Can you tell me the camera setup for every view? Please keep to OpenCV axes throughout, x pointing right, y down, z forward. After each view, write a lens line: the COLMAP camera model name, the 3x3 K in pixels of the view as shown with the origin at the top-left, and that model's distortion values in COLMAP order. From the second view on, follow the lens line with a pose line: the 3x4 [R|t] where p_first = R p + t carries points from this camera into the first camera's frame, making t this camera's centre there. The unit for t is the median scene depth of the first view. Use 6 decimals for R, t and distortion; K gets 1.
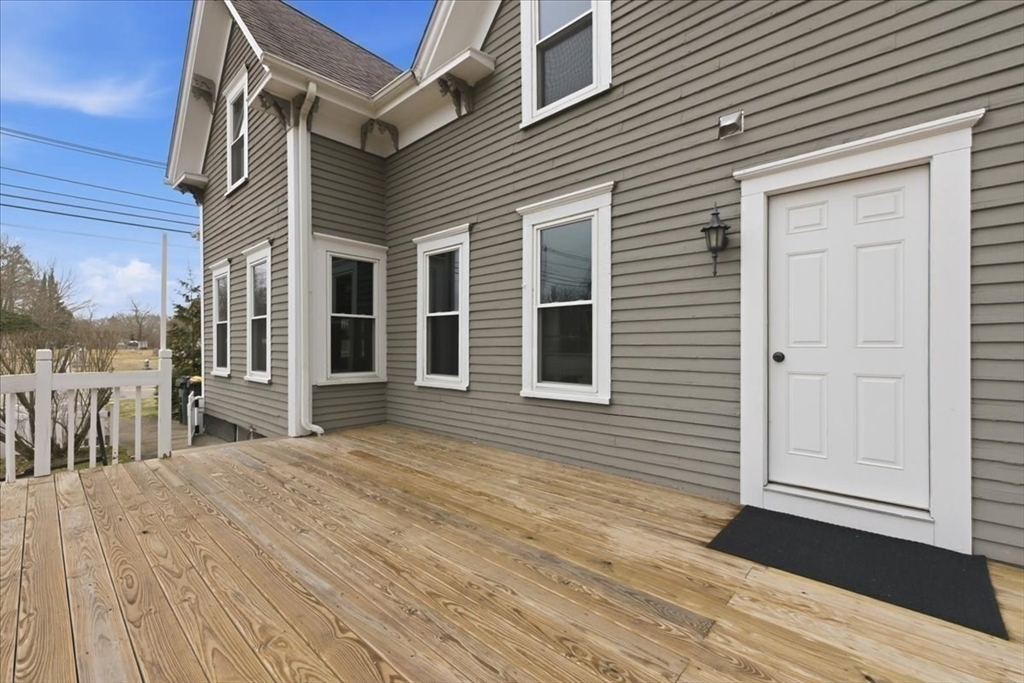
lens RADIAL K [[437.5, 0, 509.5], [0, 437.5, 338.4], [0, 0, 1]] dist [0.006754, 0.000210]
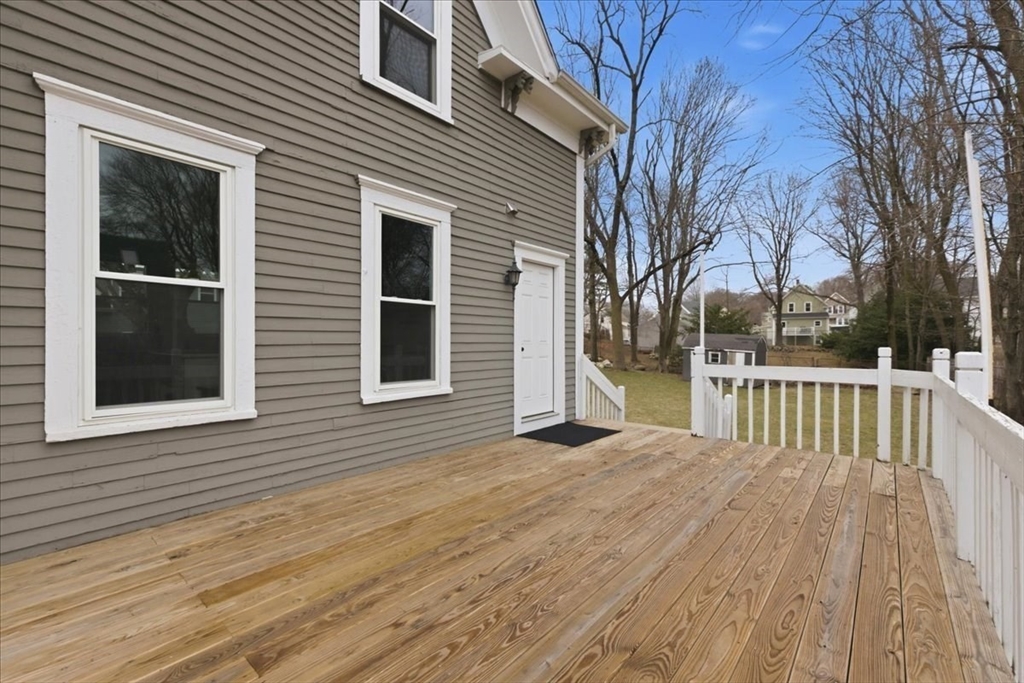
lens RADIAL K [[437.5, 0, 509.5], [0, 437.5, 338.4], [0, 0, 1]] dist [0.006754, 0.000210]
pose [[-0.040555, 0.010604, 0.999121, -1.013560], [-0.016211, 0.999805, -0.011270, 0.015219], [-0.999046, -0.016654, -0.040375, 0.945181]]
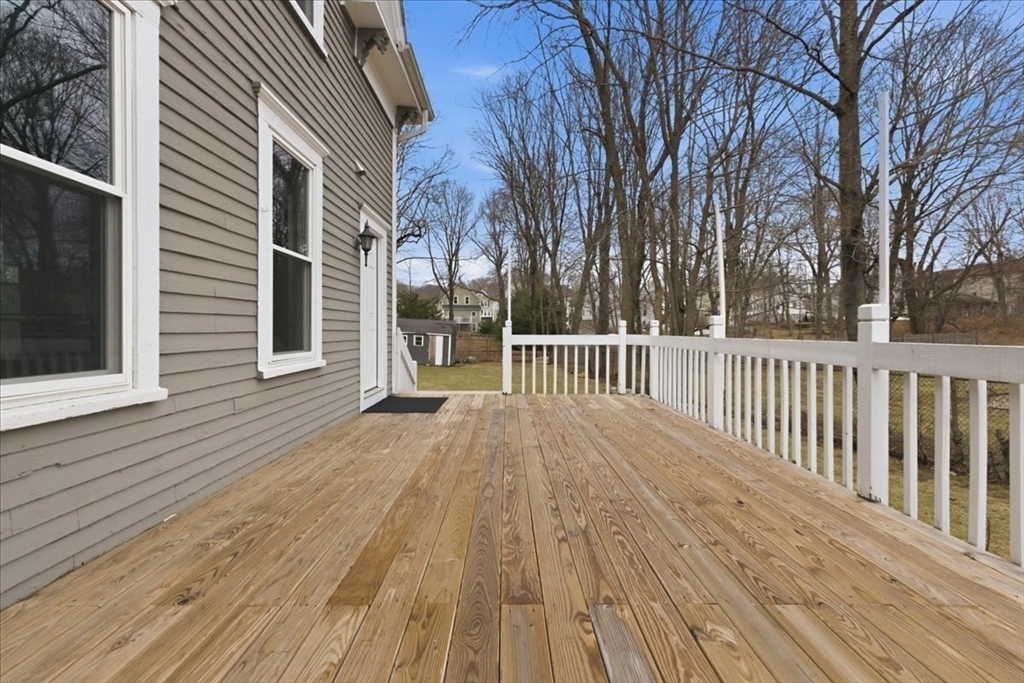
lens RADIAL K [[436.7, 0, 511.2], [0, 436.7, 329.7], [0, 0, 1]] dist [0.000411, -0.000012]
pose [[-0.689185, 0.001978, 0.724583, -0.864543], [-0.011641, 0.999837, -0.013801, 0.078953], [-0.724492, -0.017946, -0.689049, 1.470496]]
